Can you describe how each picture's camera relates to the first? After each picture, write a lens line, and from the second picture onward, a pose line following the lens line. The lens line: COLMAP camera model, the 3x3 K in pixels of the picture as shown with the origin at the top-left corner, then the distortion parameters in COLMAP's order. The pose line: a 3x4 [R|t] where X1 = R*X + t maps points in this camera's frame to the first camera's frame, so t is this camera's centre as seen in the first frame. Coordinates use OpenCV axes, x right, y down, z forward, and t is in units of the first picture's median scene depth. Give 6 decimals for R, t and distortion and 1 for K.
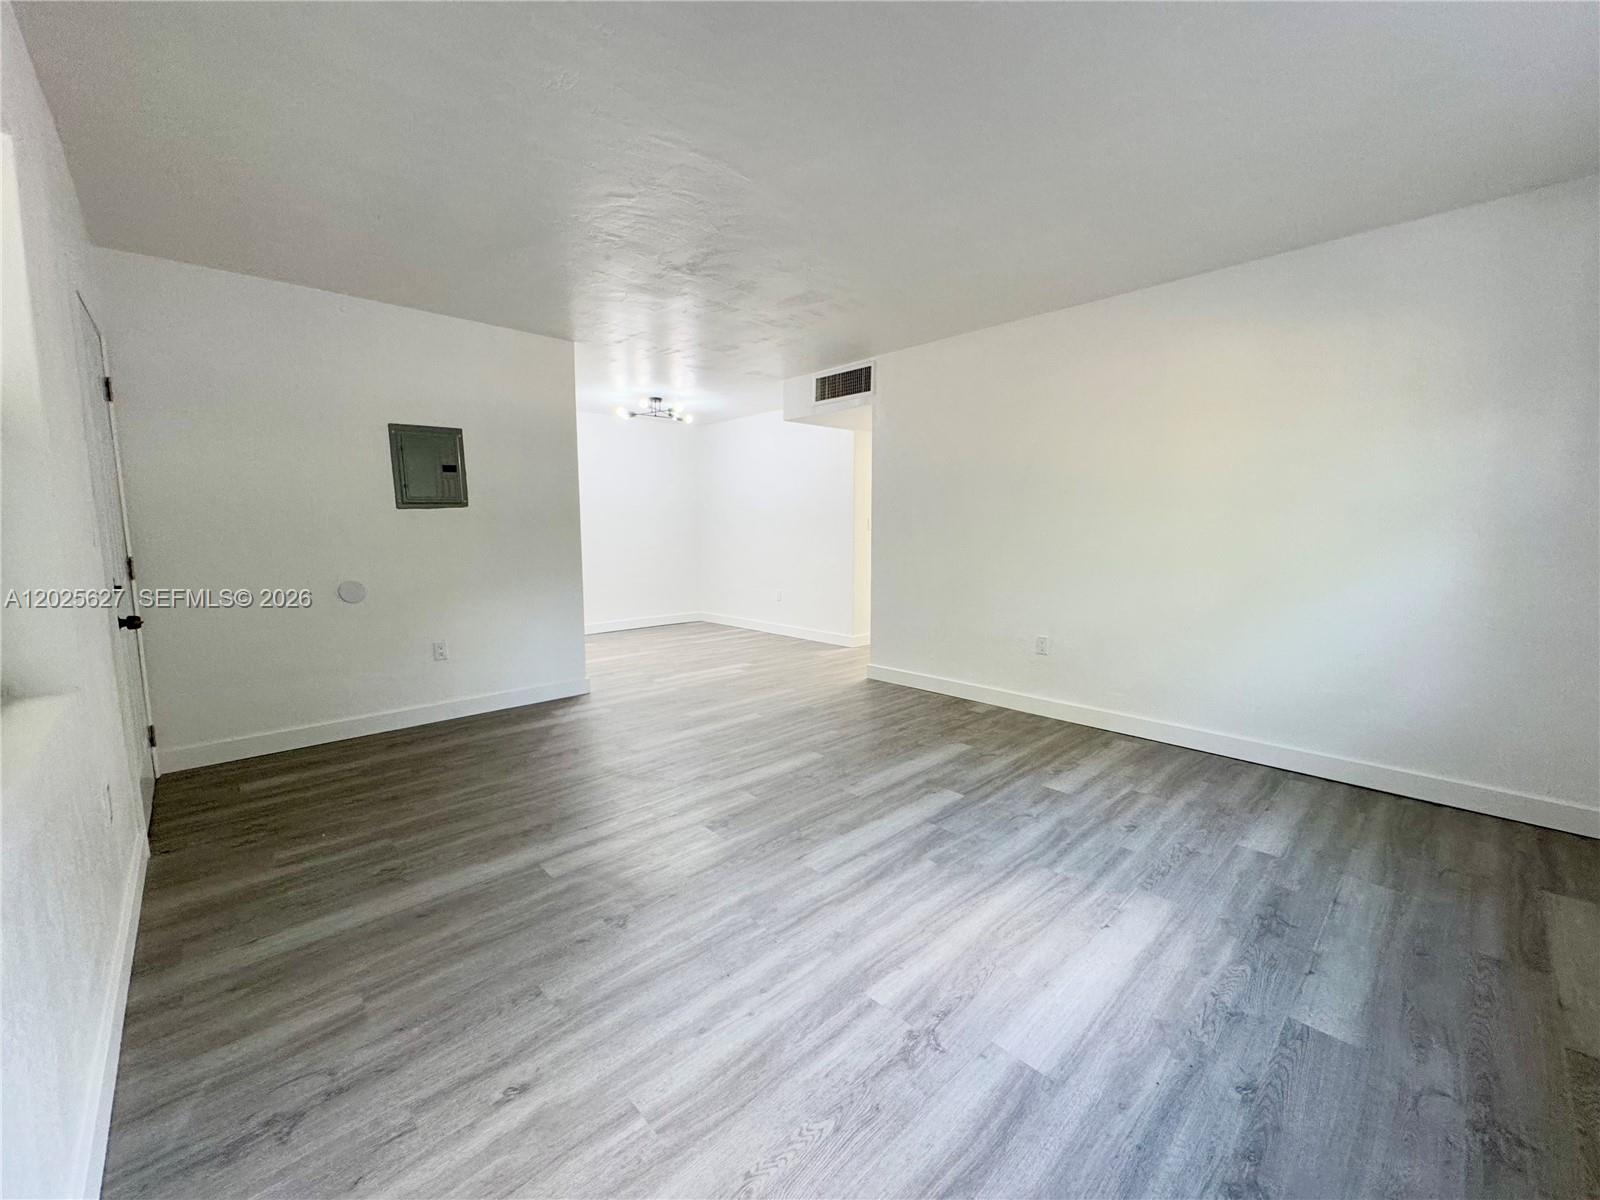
lens RADIAL K [[640.5, 0, 800.0], [0, 640.5, 600.0], [0, 0, 1]] dist [-0.001458, -0.000194]
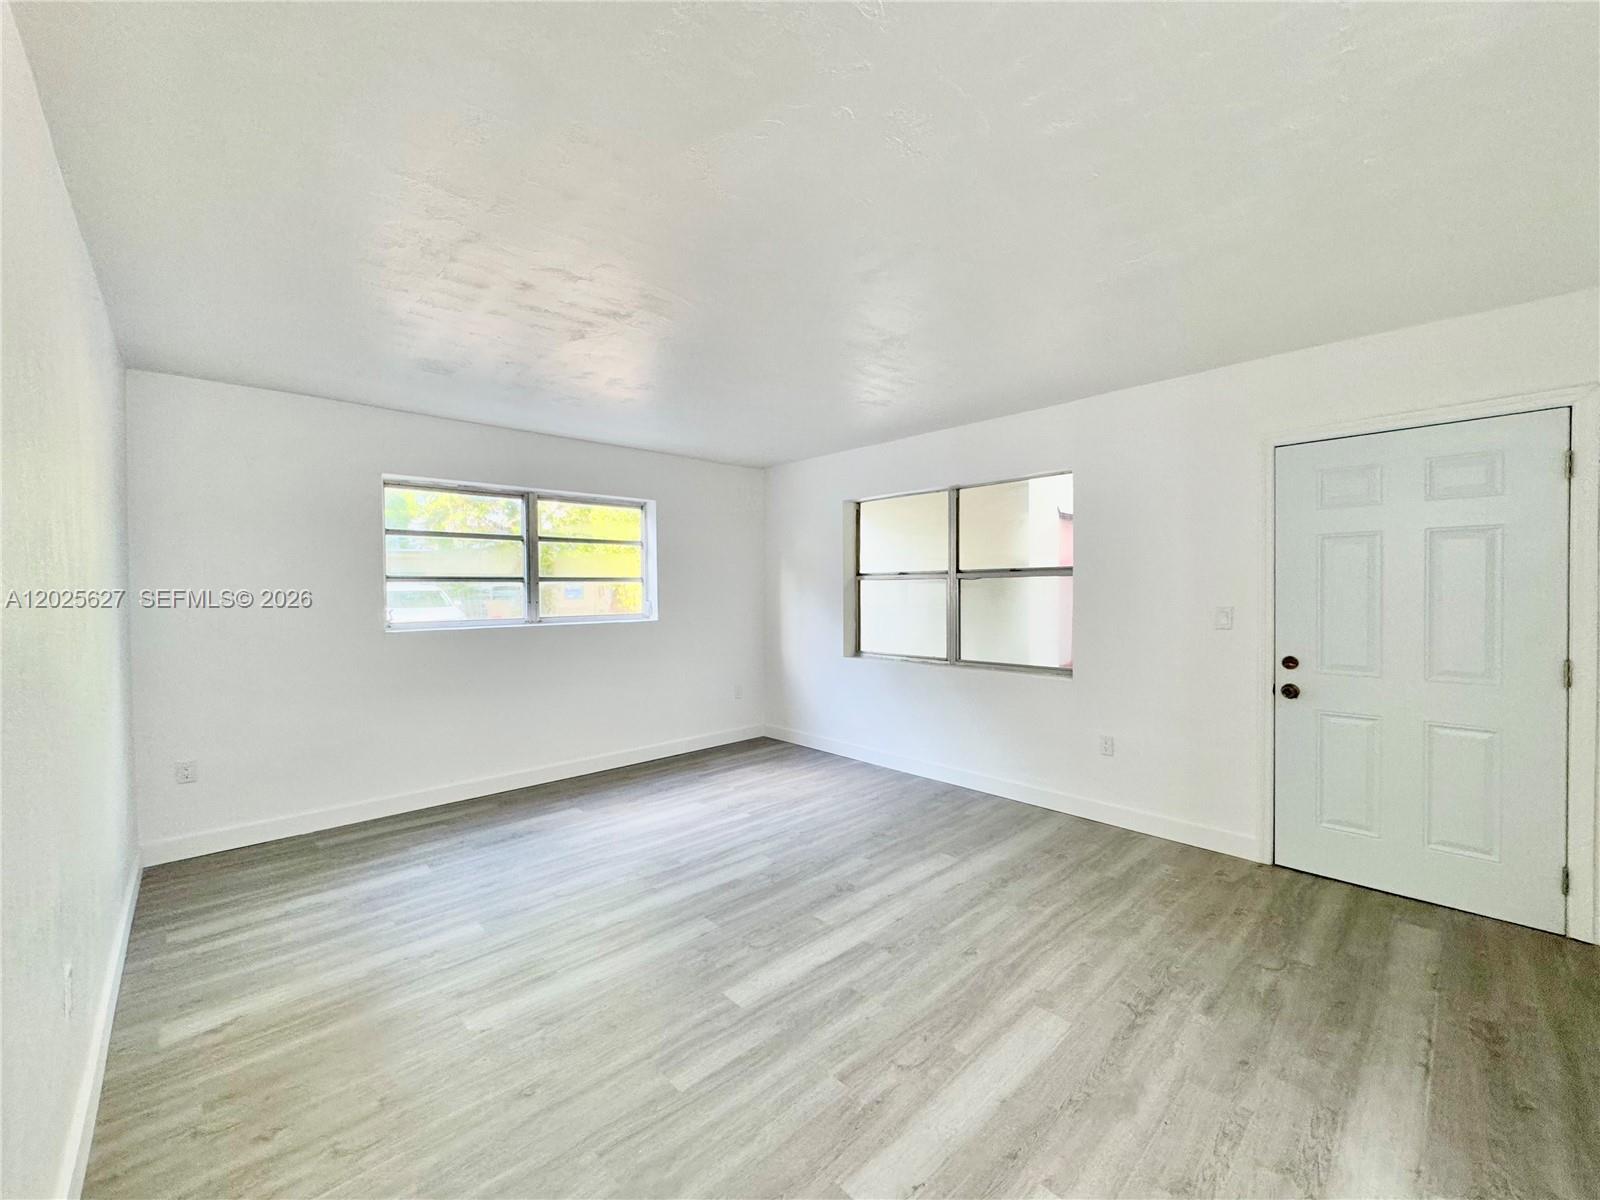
lens RADIAL K [[640.5, 0, 800.0], [0, 640.5, 600.0], [0, 0, 1]] dist [-0.001458, -0.000194]
pose [[-0.999933, 0.010977, 0.003609, -0.065620], [0.011355, 0.991347, 0.130774, -0.325435], [-0.002142, 0.130806, -0.991406, 2.234534]]
